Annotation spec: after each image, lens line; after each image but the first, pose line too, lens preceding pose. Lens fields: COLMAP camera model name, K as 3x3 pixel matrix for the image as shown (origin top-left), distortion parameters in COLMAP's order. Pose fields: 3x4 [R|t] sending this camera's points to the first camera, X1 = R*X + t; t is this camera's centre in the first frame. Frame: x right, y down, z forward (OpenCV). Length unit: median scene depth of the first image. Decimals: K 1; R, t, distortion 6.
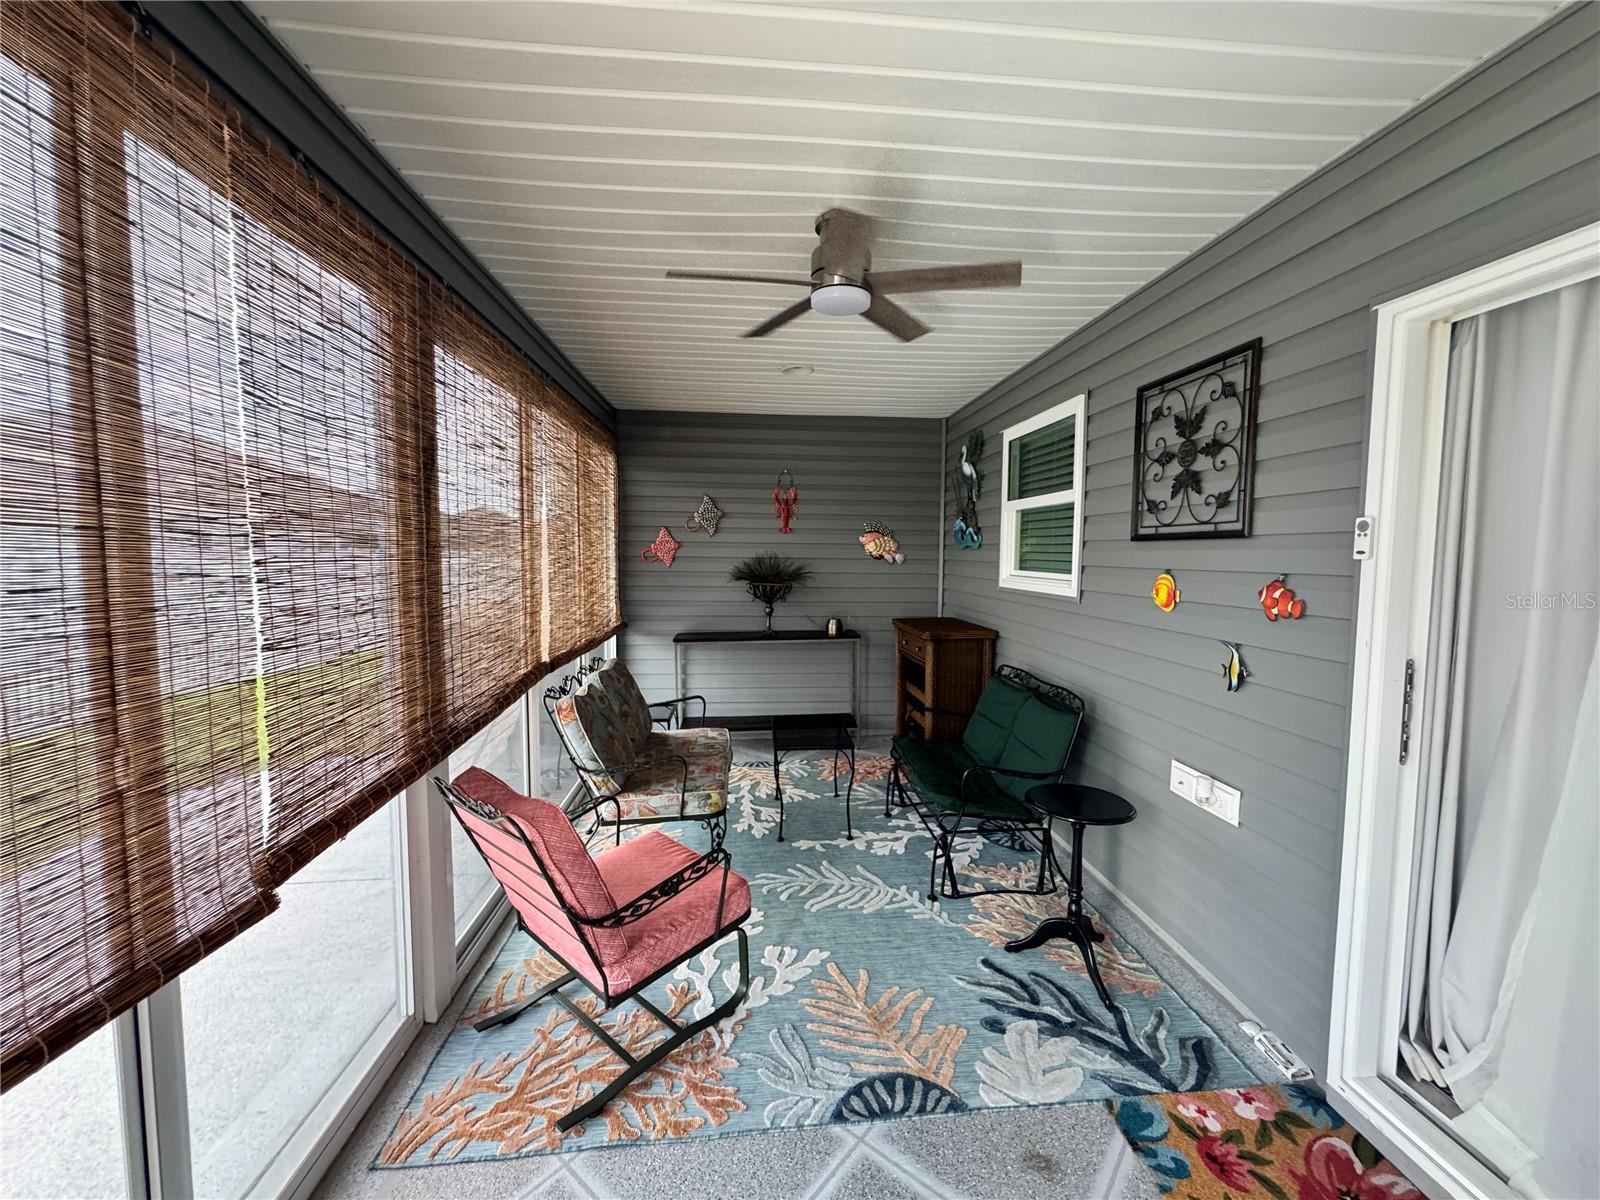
lens RADIAL K [[643.4, 0, 800.9], [0, 643.4, 598.5], [0, 0, 1]] dist [-0.004353, 0.000358]
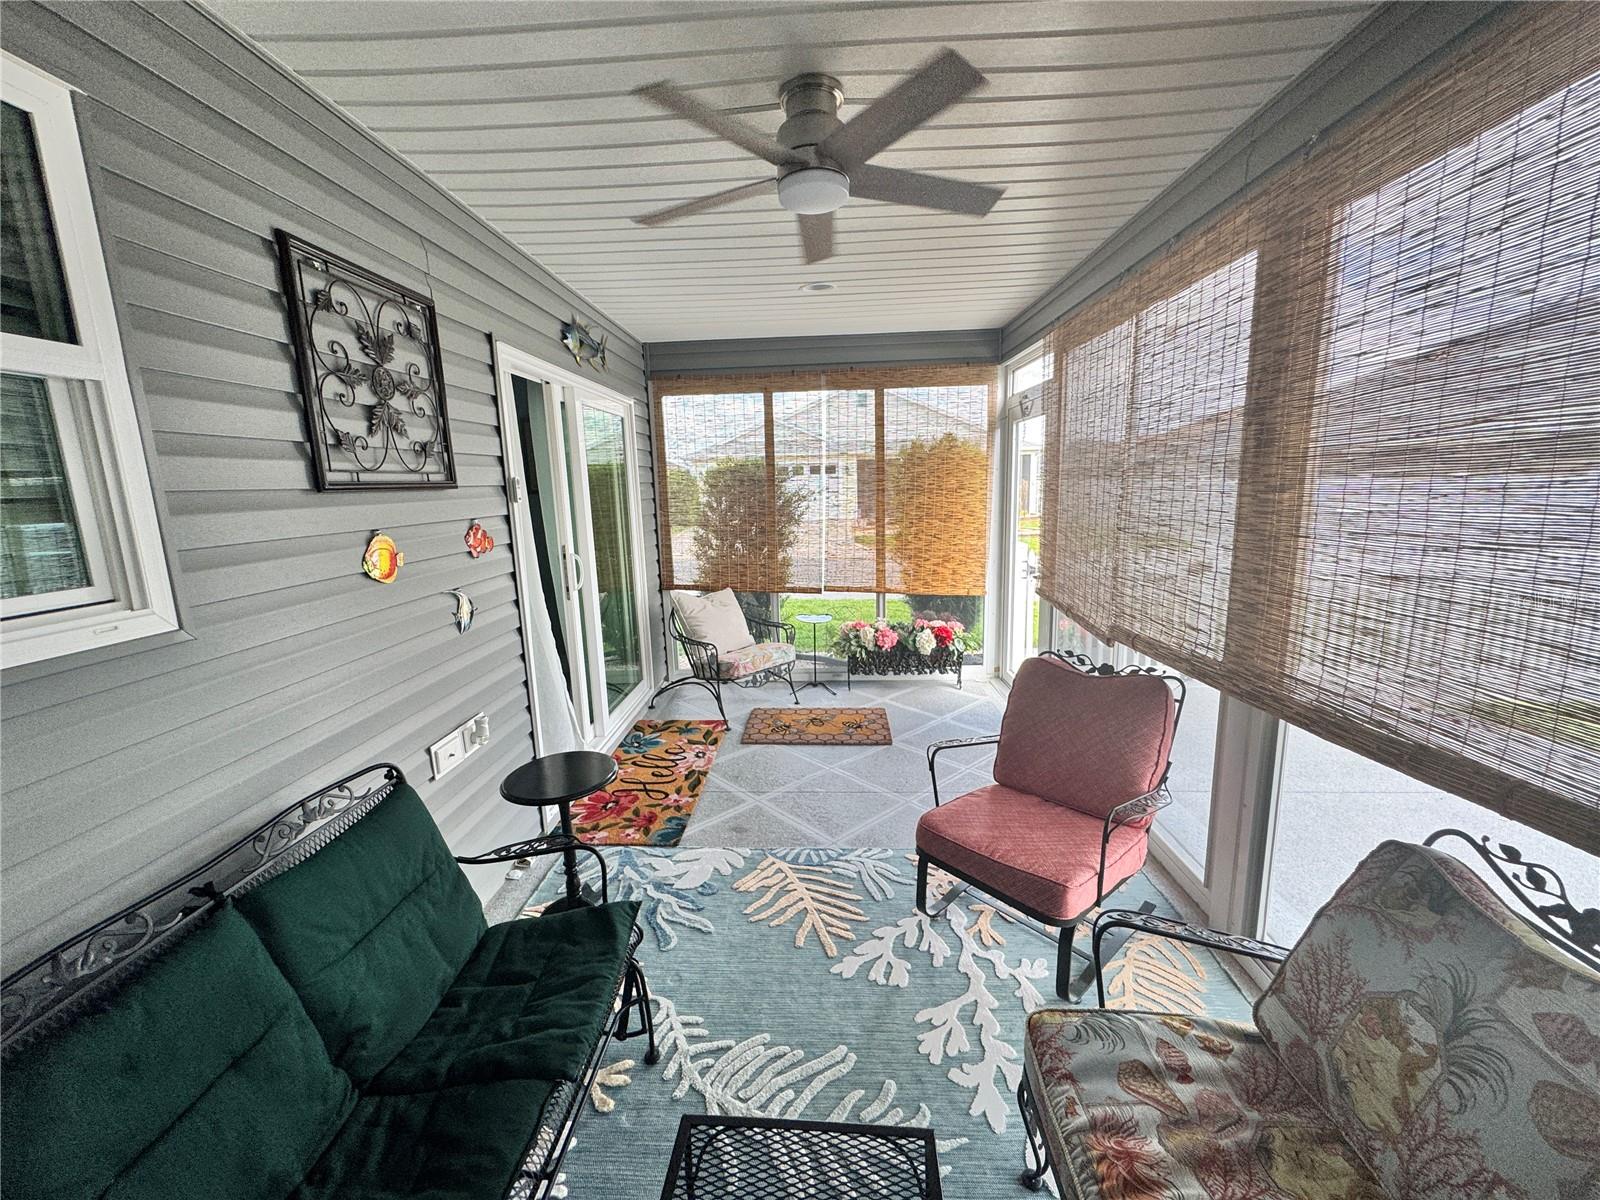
lens RADIAL K [[643.4, 0, 797.7], [0, 643.4, 595.9], [0, 0, 1]] dist [-0.004353, 0.000358]
pose [[-0.991229, 0.000139, 0.132159, -0.024644], [0.033023, 0.968538, 0.246666, -0.143551], [-0.127967, 0.248867, -0.960047, 1.721258]]
